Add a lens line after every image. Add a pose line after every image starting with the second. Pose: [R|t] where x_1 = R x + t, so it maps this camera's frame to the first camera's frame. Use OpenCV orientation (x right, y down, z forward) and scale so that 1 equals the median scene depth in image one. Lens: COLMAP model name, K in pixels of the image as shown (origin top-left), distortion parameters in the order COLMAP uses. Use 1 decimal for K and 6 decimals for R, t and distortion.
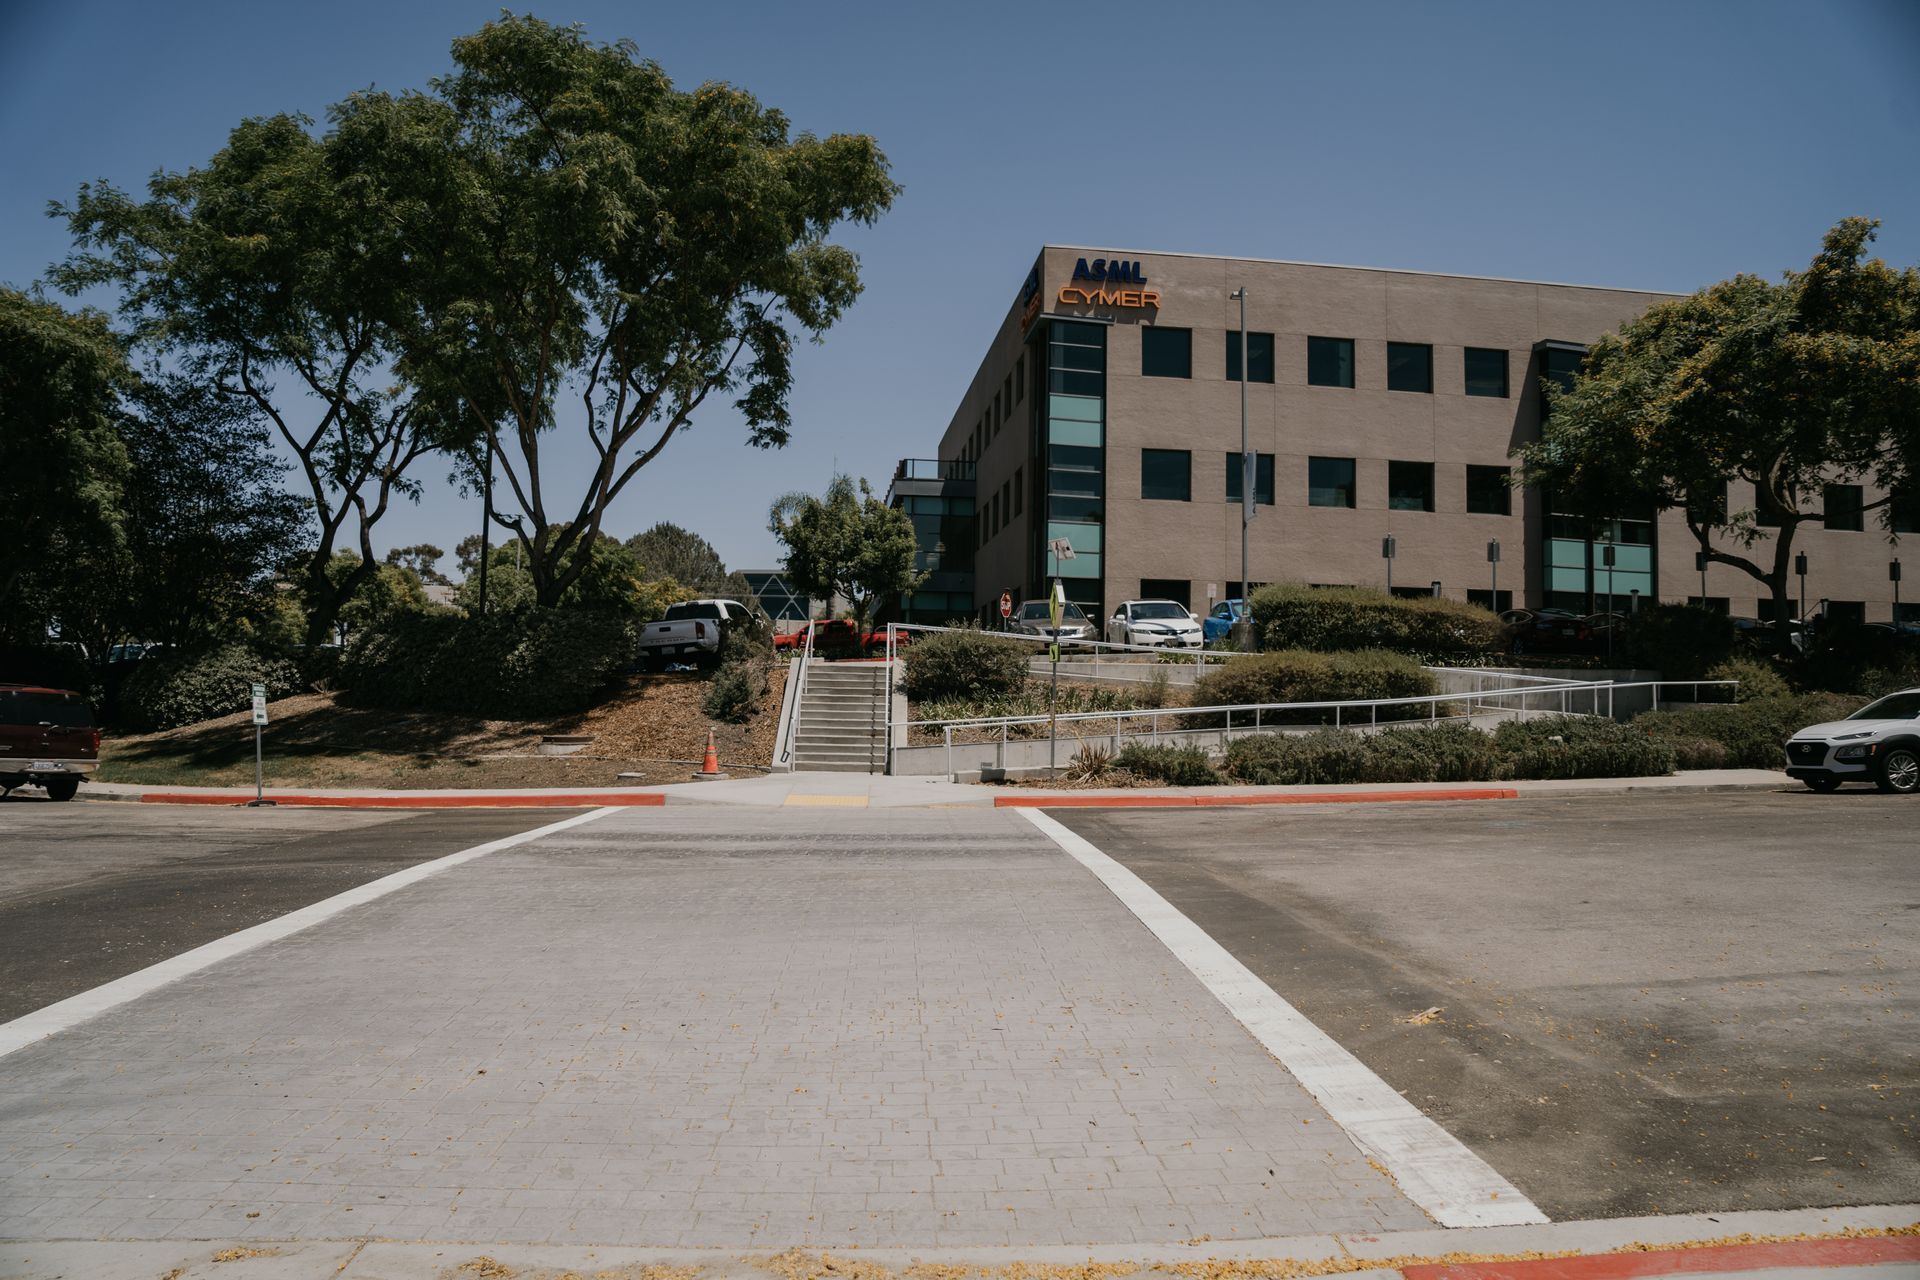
lens RADIAL K [[2005.4, 0, 1068.9], [0, 2005.4, 645.0], [0, 0, 1]] dist [-0.163852, 0.017409]
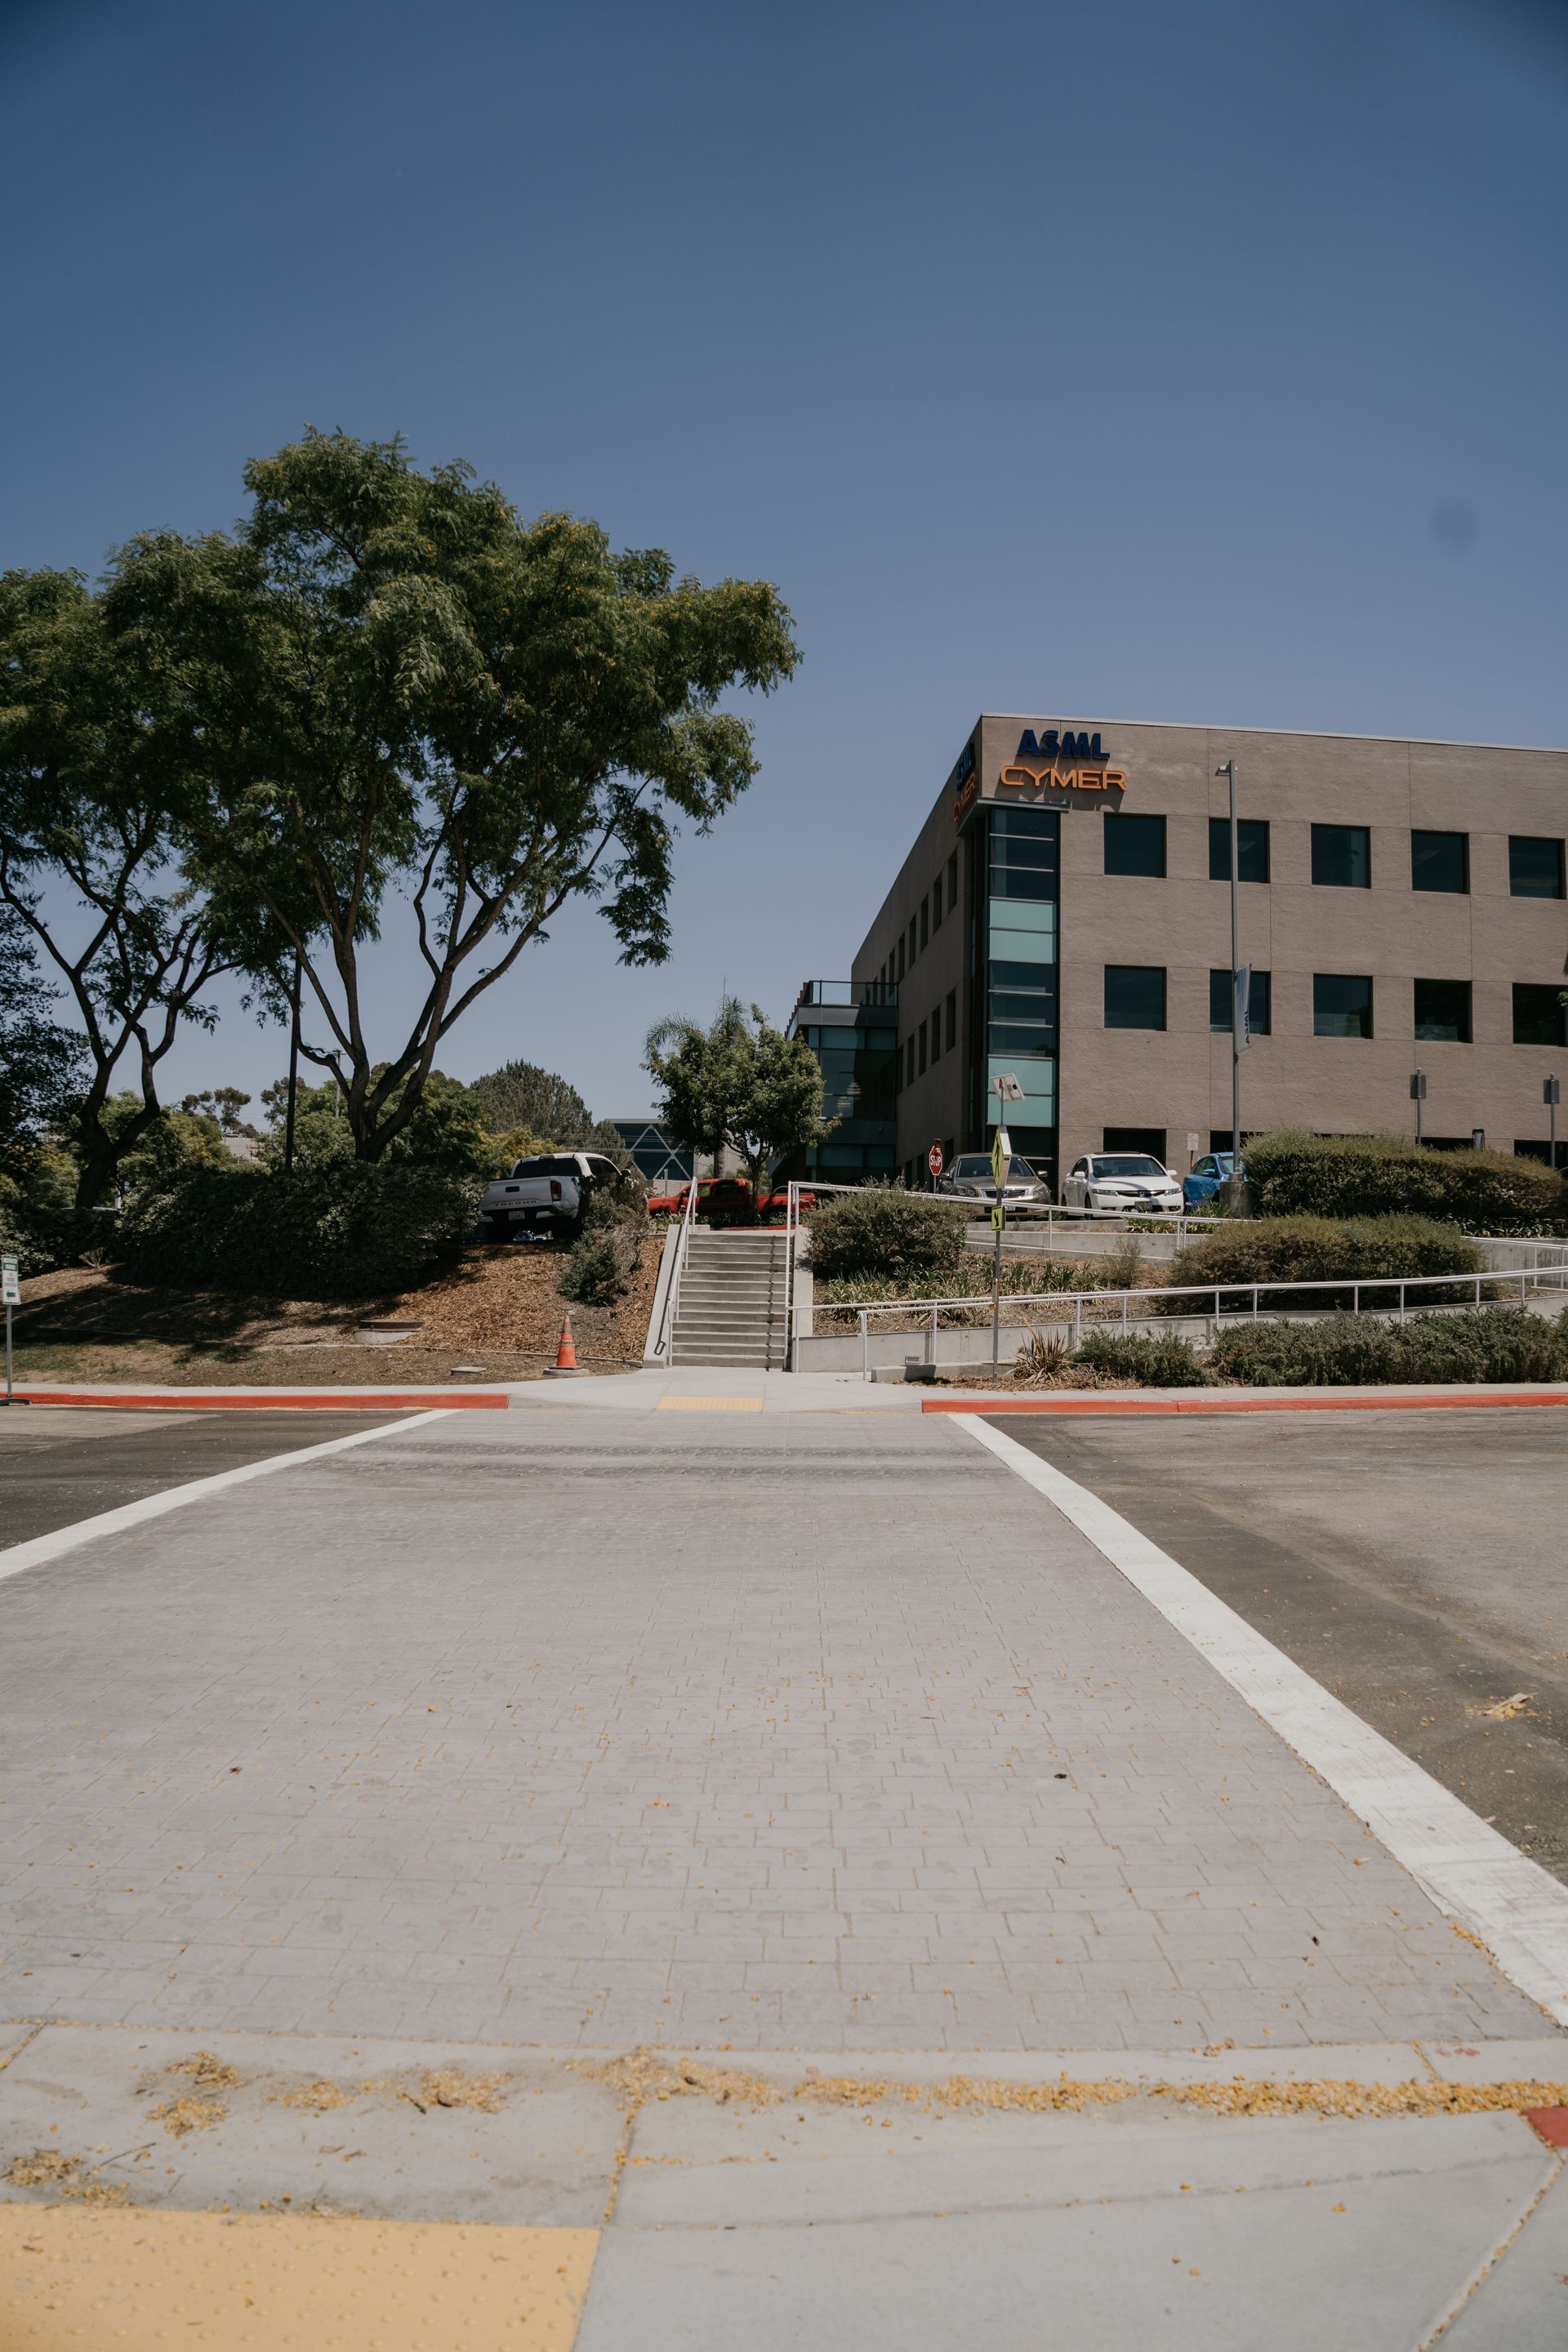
lens RADIAL K [[2456.6, 0, 784.0], [0, 2456.6, 1176.0], [0, 0, 1]] dist [-0.163852, 0.017409]
pose [[0.995705, -0.000408, -0.092580, -0.001136], [-0.000921, 0.999897, -0.014309, 0.000819], [0.092576, 0.014333, 0.995602, 0.019075]]
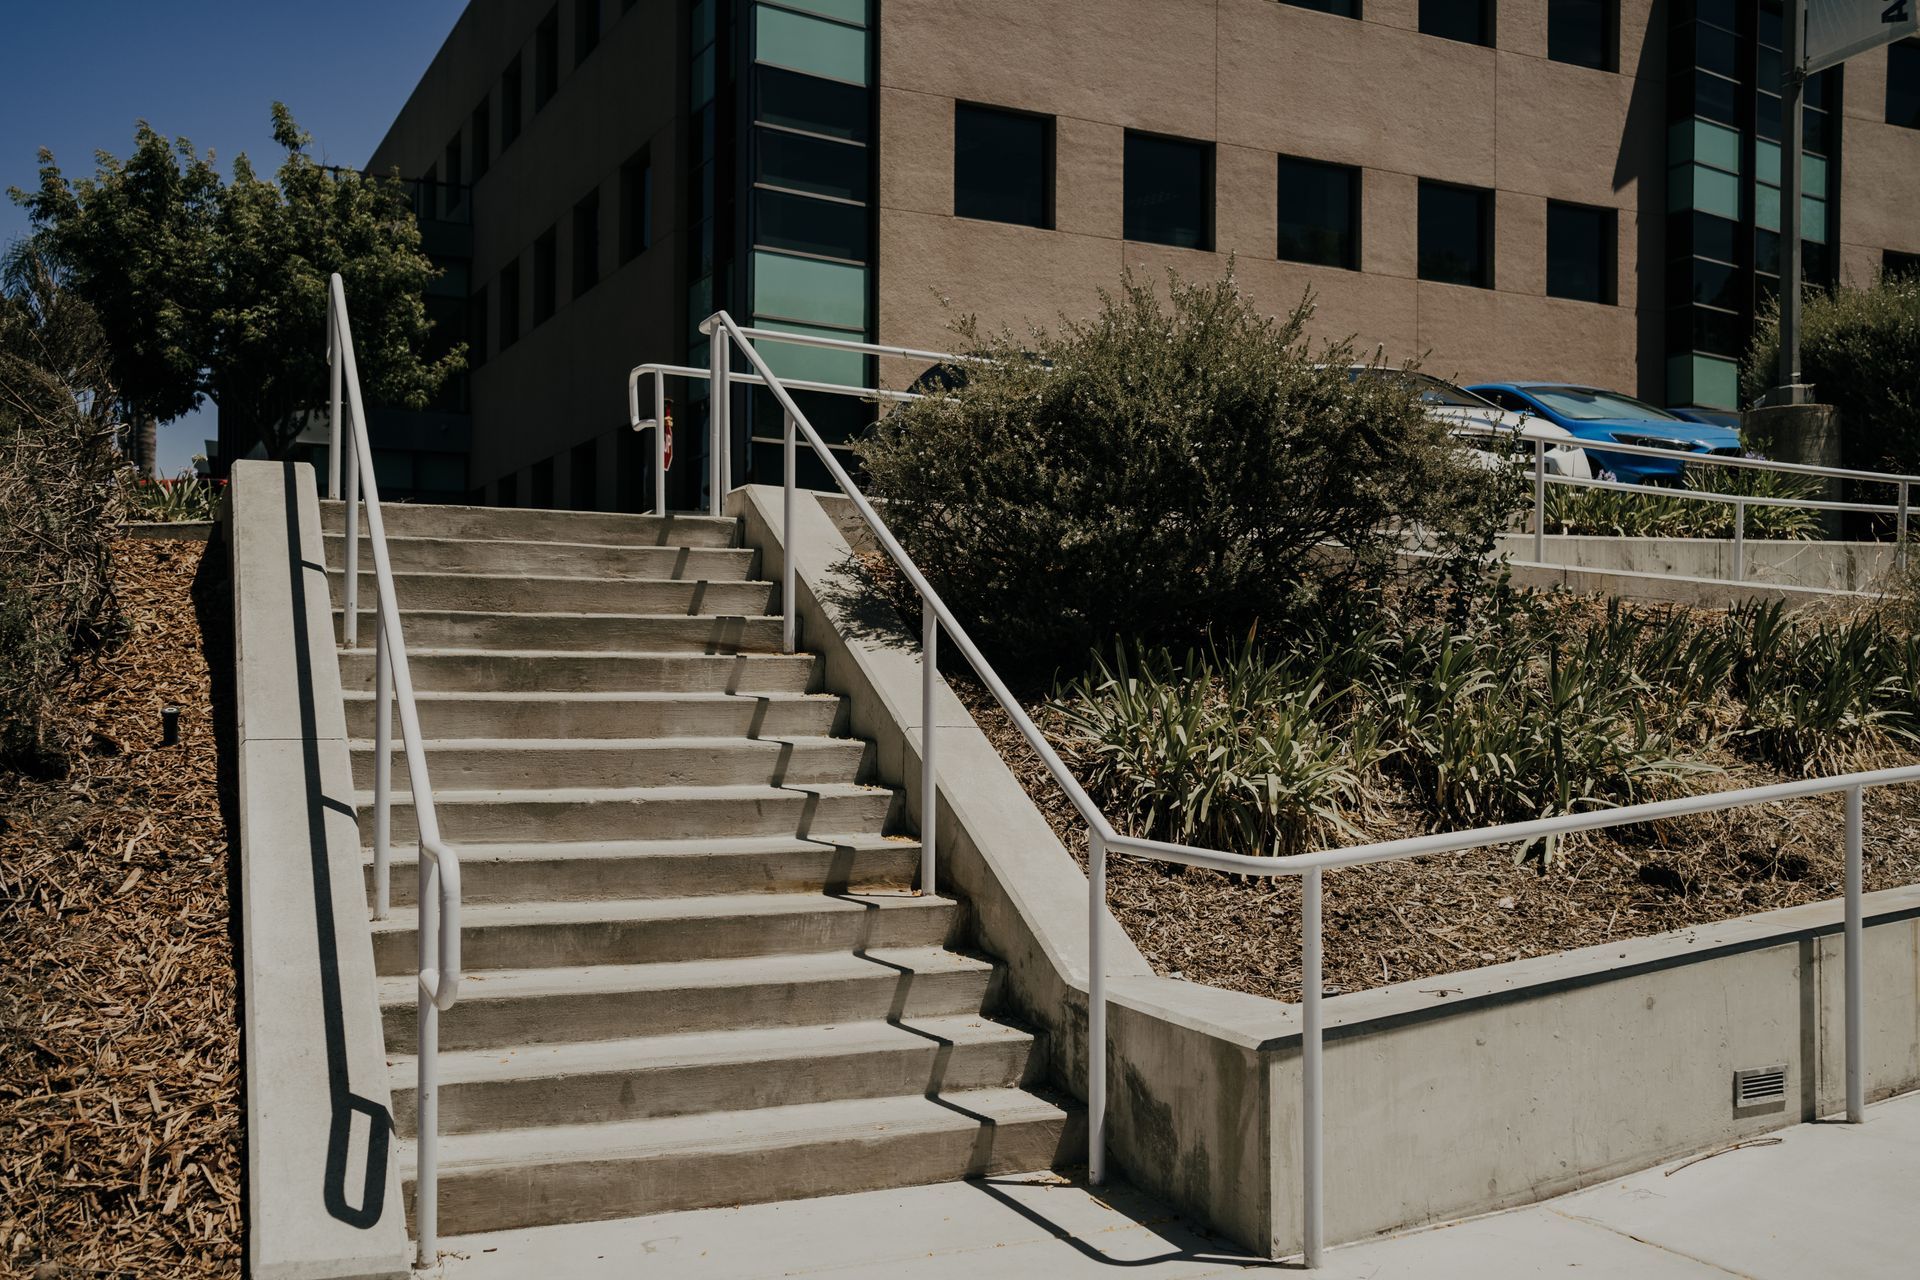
lens RADIAL K [[1883.7, 0, 960.0], [0, 1883.7, 640.0], [0, 0, 1]] dist [0.040855, 0.012875]
pose [[0.944275, -0.001105, 0.329155, -0.142017], [-0.002959, 0.999925, 0.011844, 0.022761], [-0.329143, -0.012158, 0.944202, 0.860130]]
